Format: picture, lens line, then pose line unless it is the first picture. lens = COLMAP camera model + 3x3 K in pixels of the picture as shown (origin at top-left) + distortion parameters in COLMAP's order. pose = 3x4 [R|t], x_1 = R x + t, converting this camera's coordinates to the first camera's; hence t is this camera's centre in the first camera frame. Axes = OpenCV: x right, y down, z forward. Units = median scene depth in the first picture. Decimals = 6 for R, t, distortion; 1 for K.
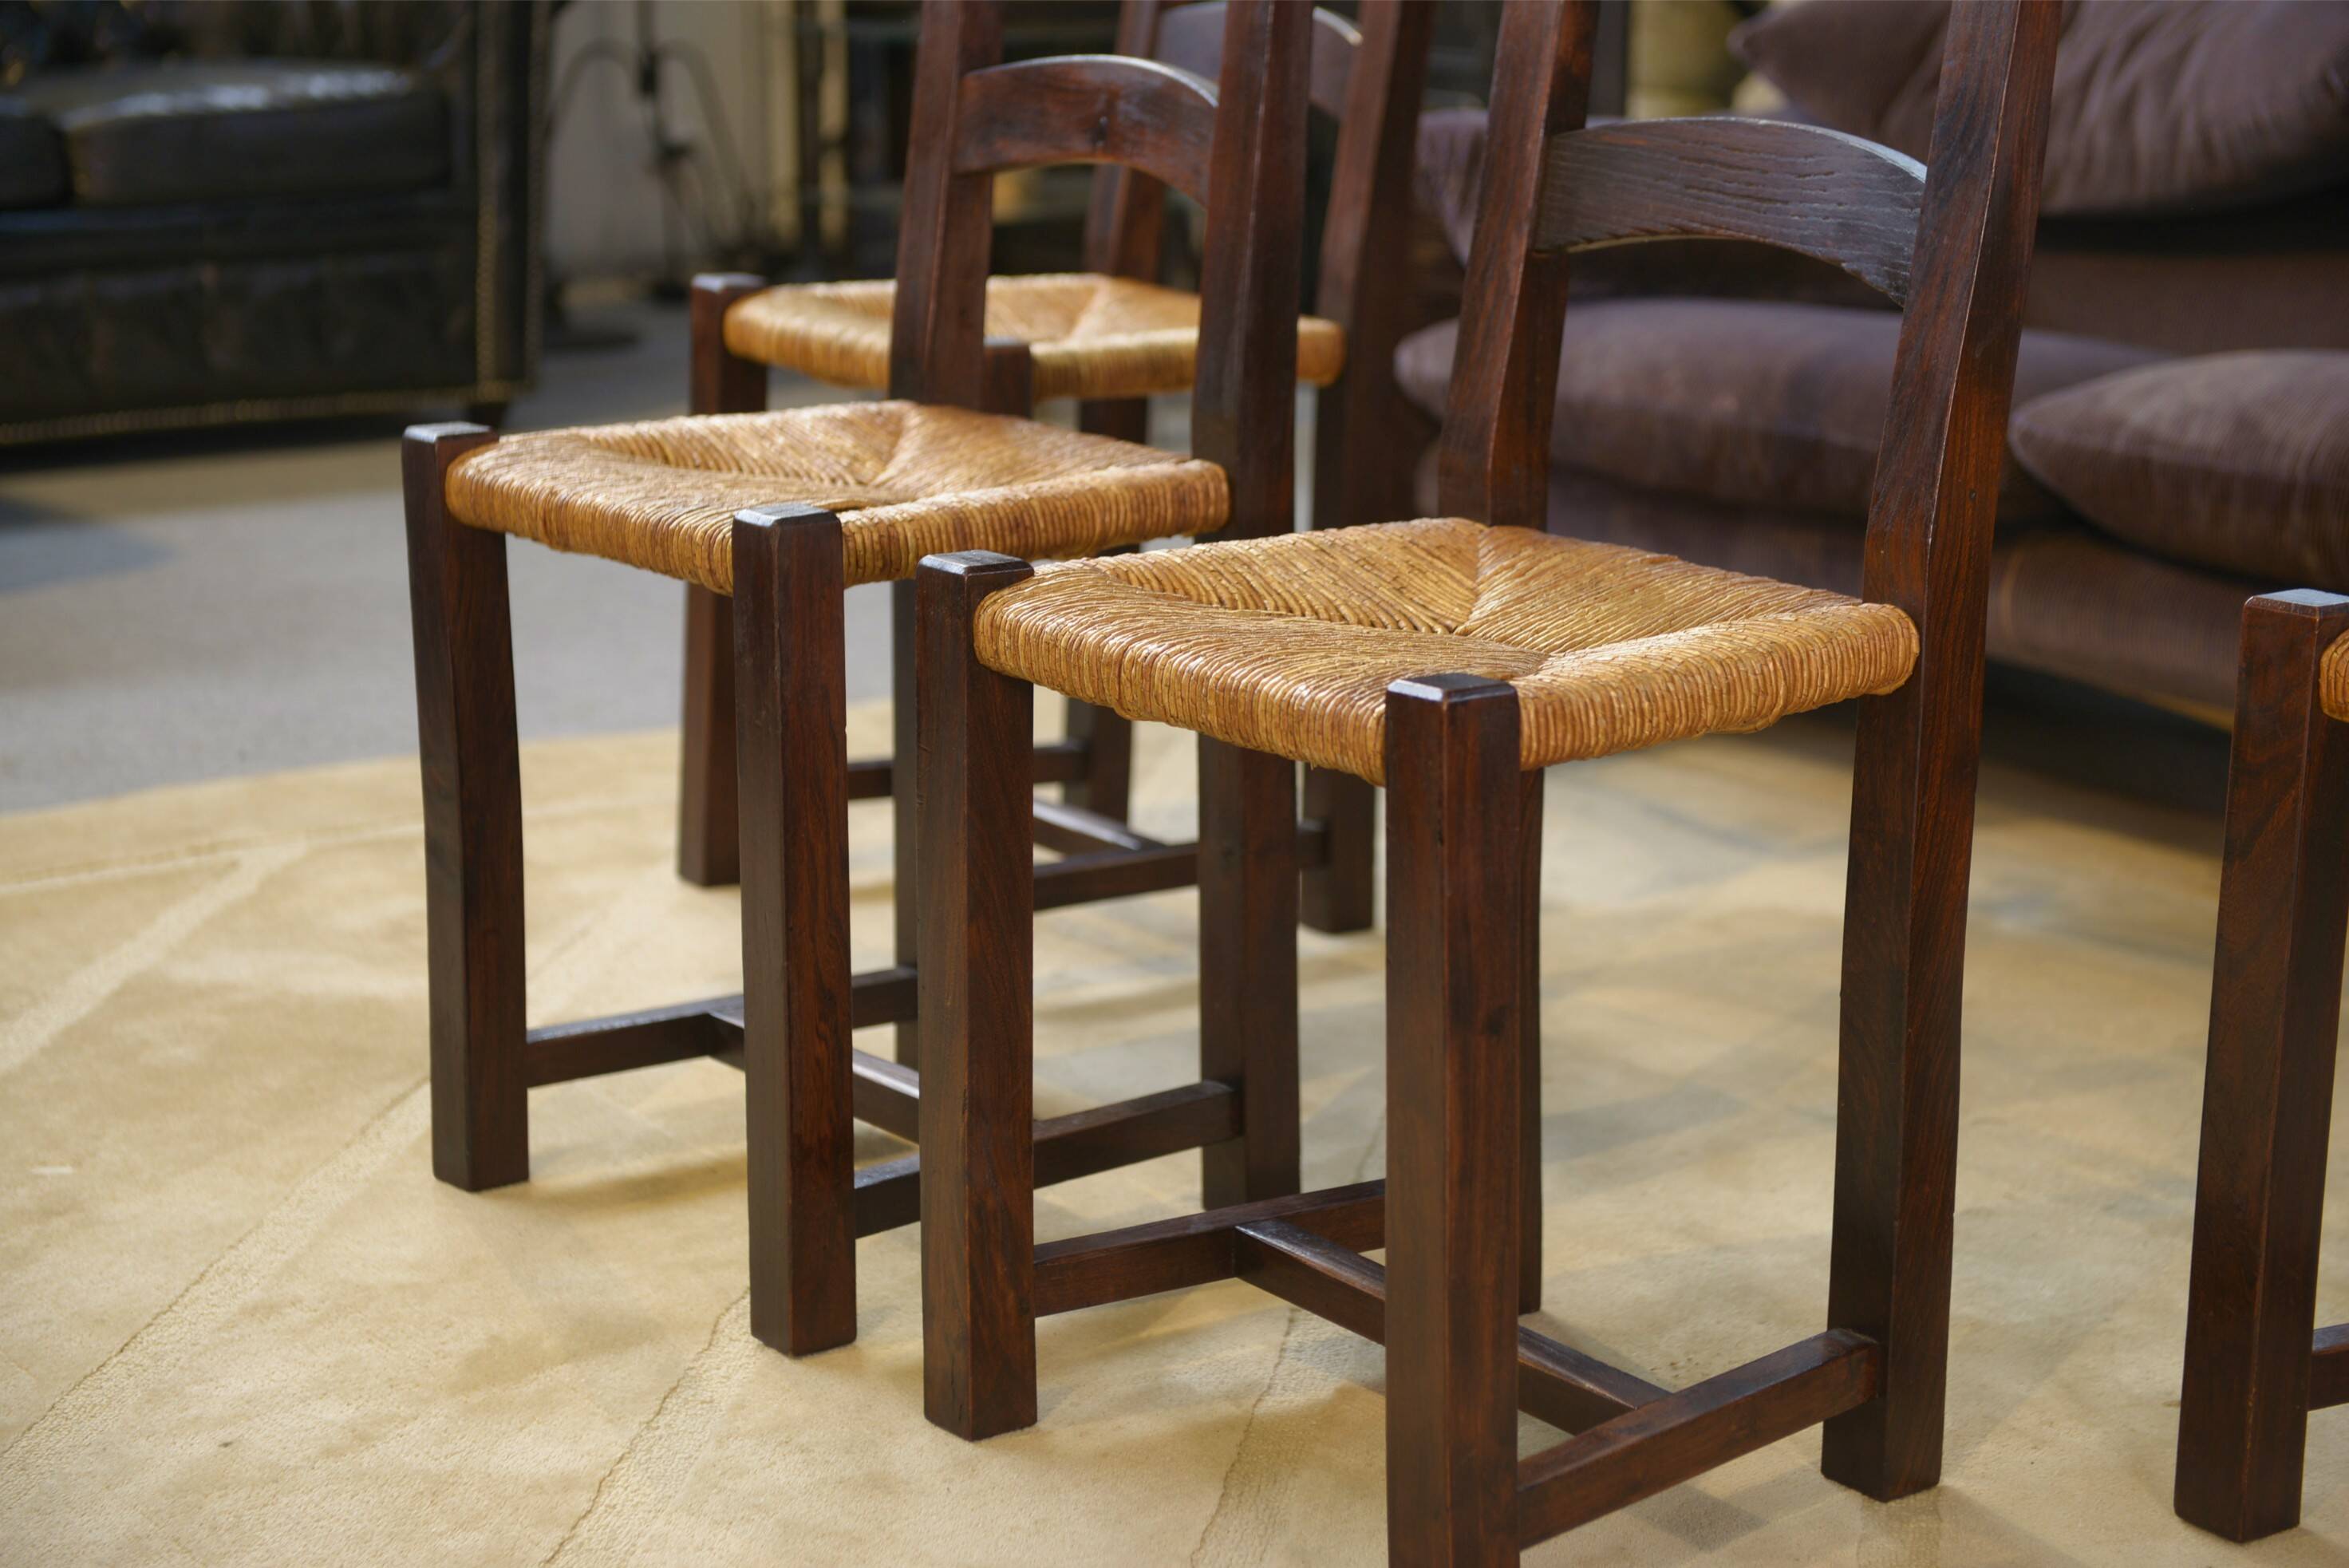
lens RADIAL K [[4437.7, 0, 1188.1], [0, 4437.7, 780.7], [0, 0, 1]] dist [0.087724, 0.000000]
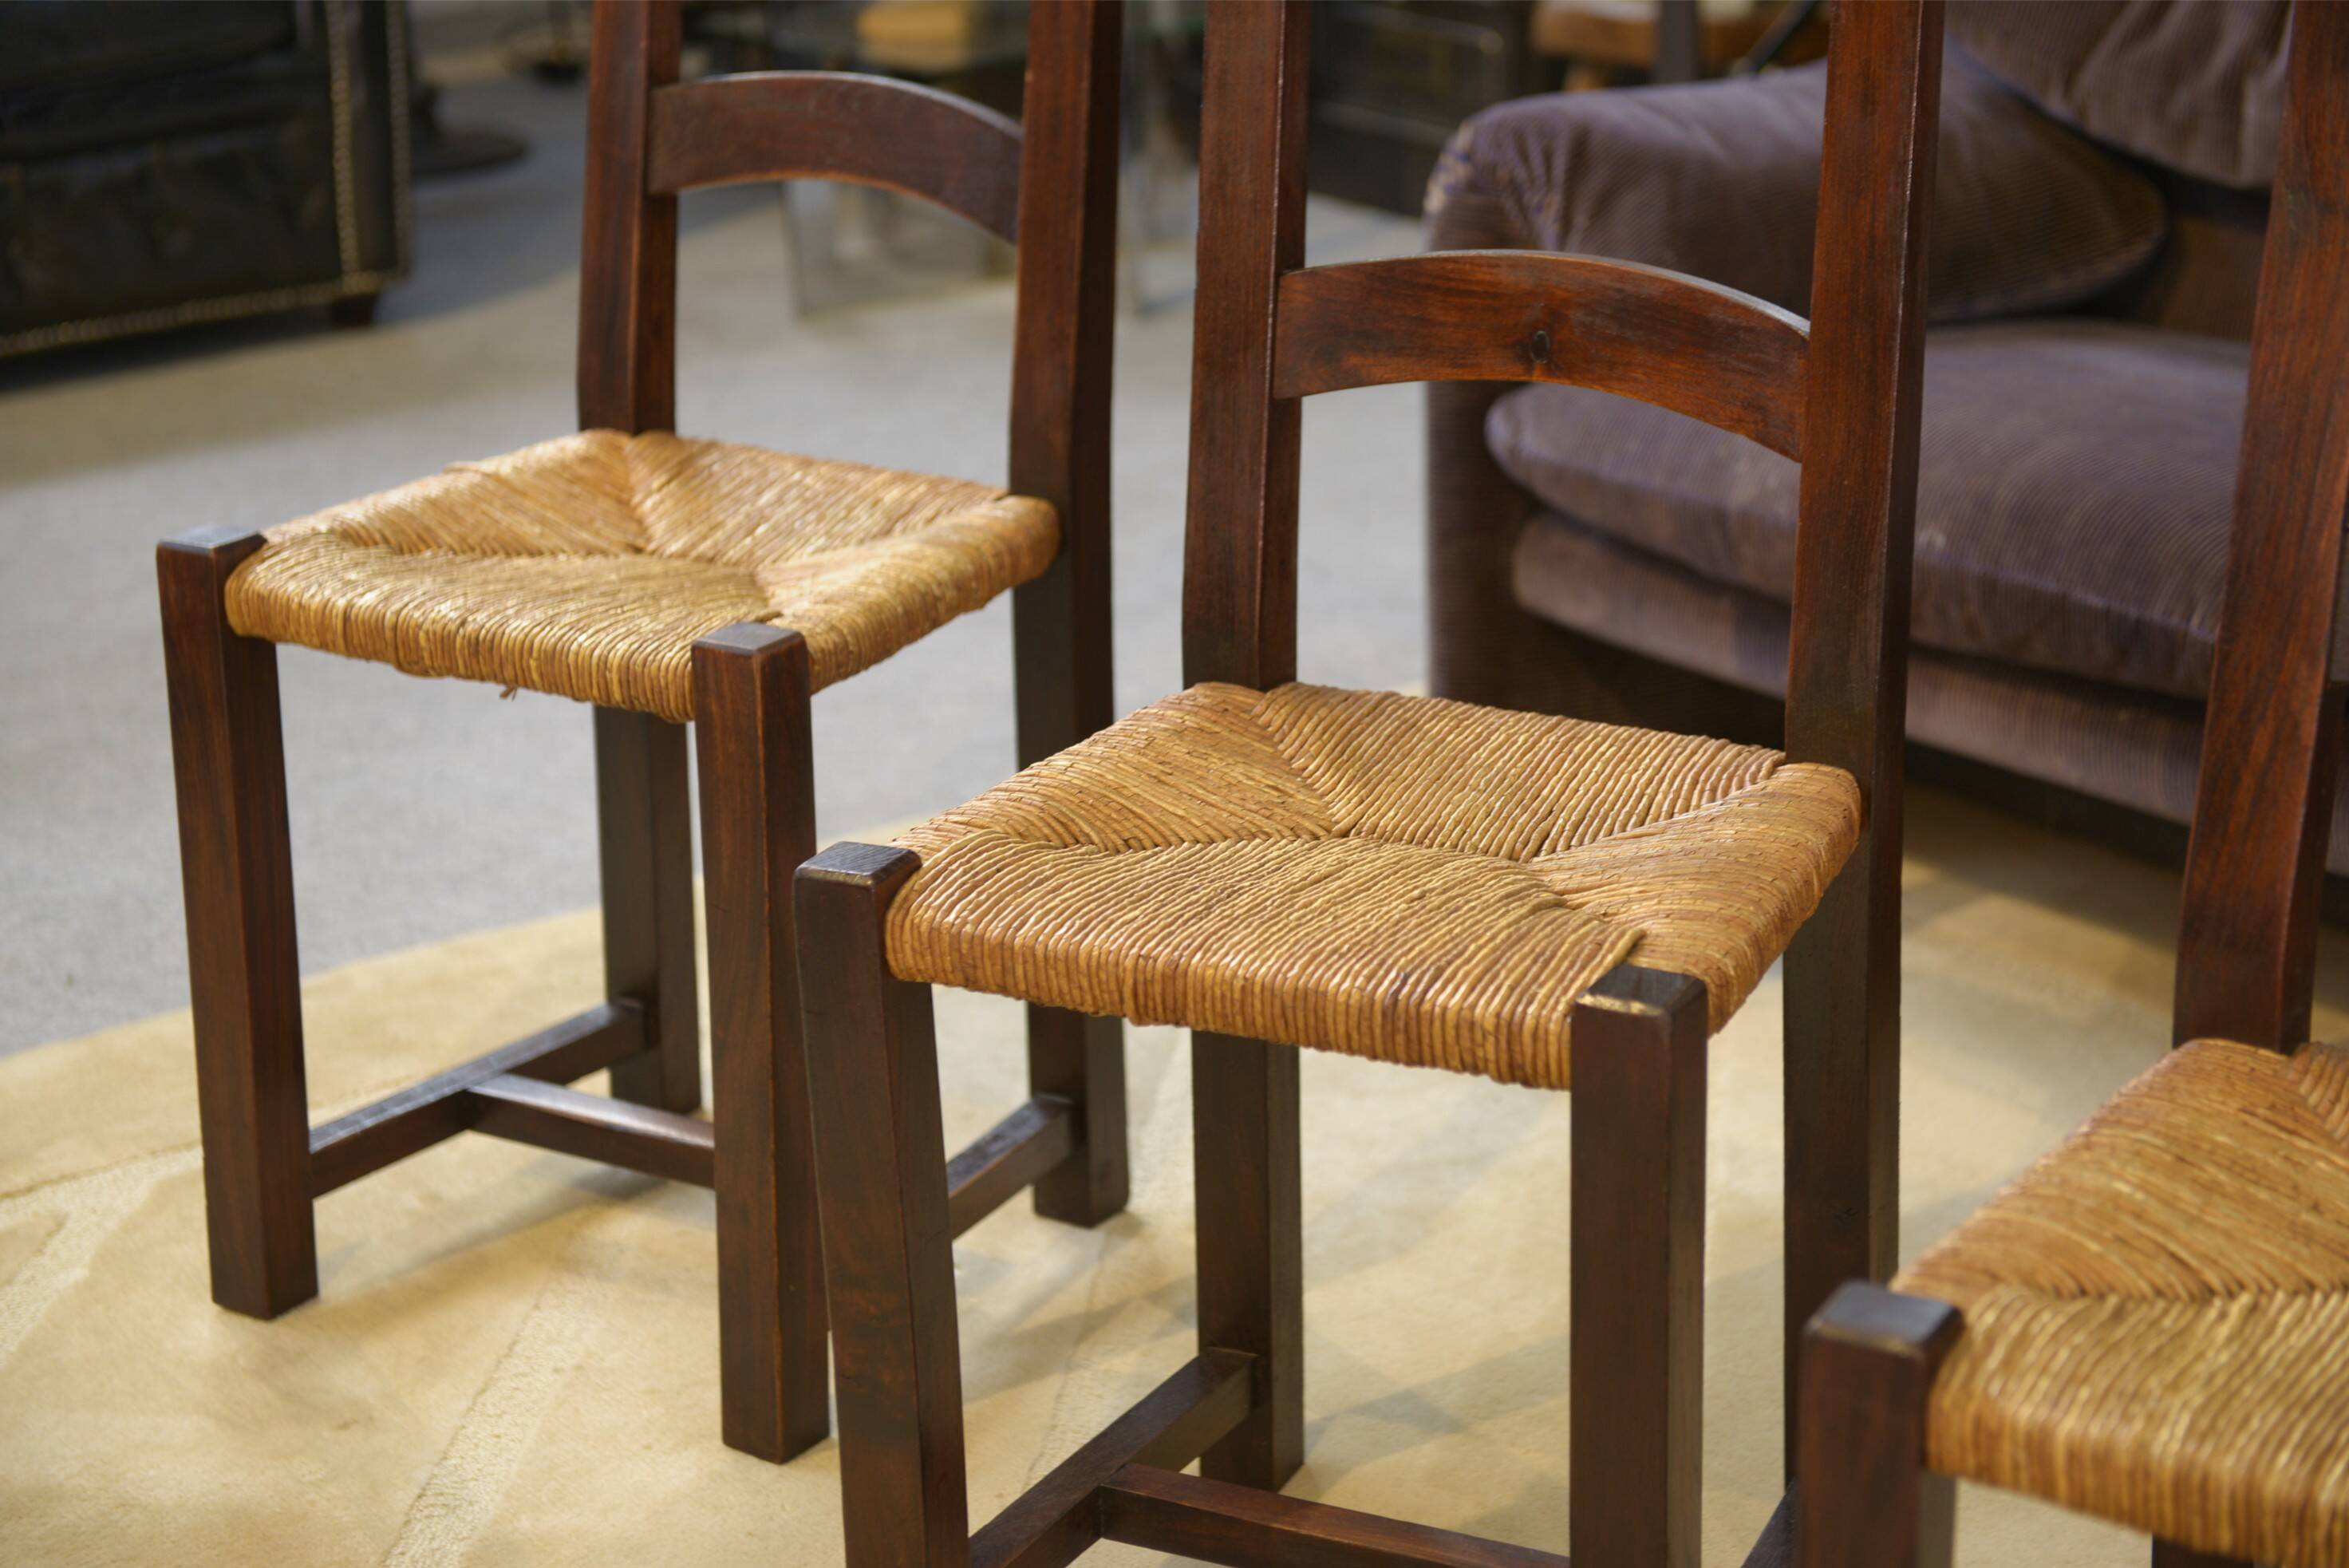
lens RADIAL K [[4437.7, 0, 1193.2], [0, 4437.7, 779.8], [0, 0, 1]] dist [0.087724, 0.000000]
pose [[0.998939, -0.042974, 0.016546, -0.032939], [0.040727, 0.992166, 0.118103, -0.193333], [-0.021492, -0.117304, 0.992863, 0.303407]]
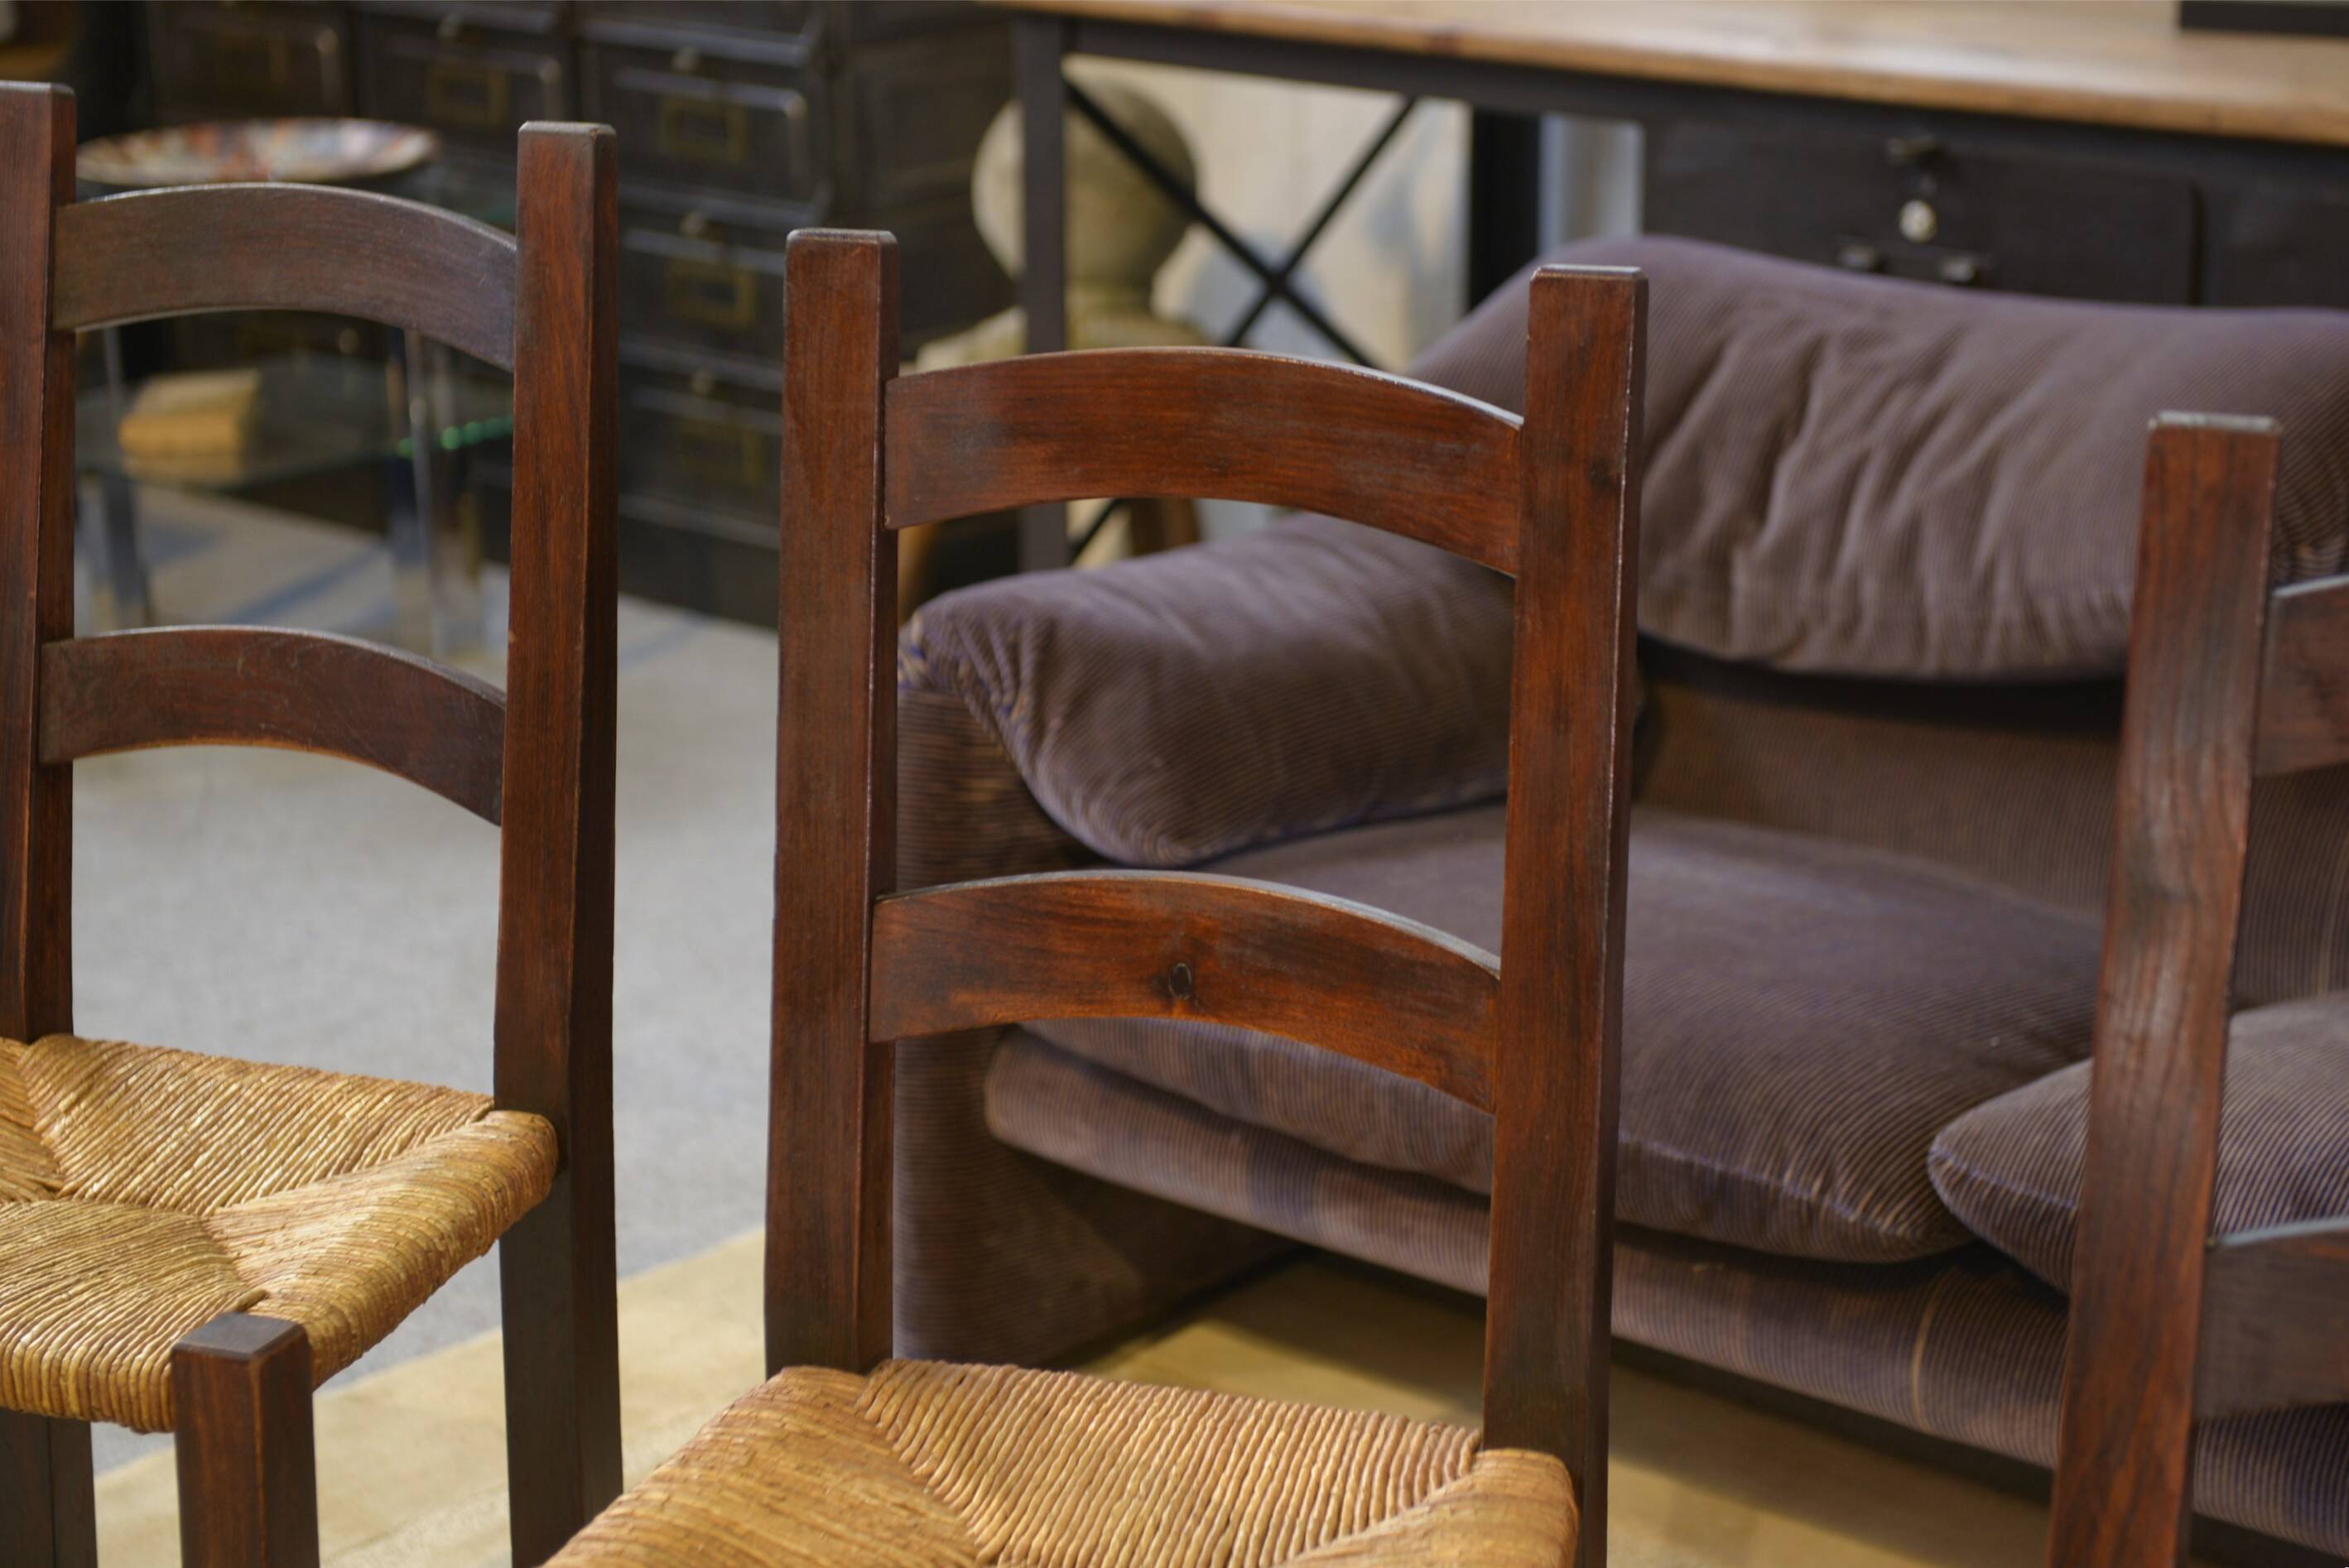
lens RADIAL K [[4603.3, 0, 1187.2], [0, 4603.3, 774.3], [0, 0, 1]] dist [0.096314, 0.000000]
pose [[0.975967, -0.074238, 0.204883, -0.103024], [0.061675, 0.995842, 0.067048, -0.257792], [-0.209008, -0.052800, 0.976487, 0.396059]]
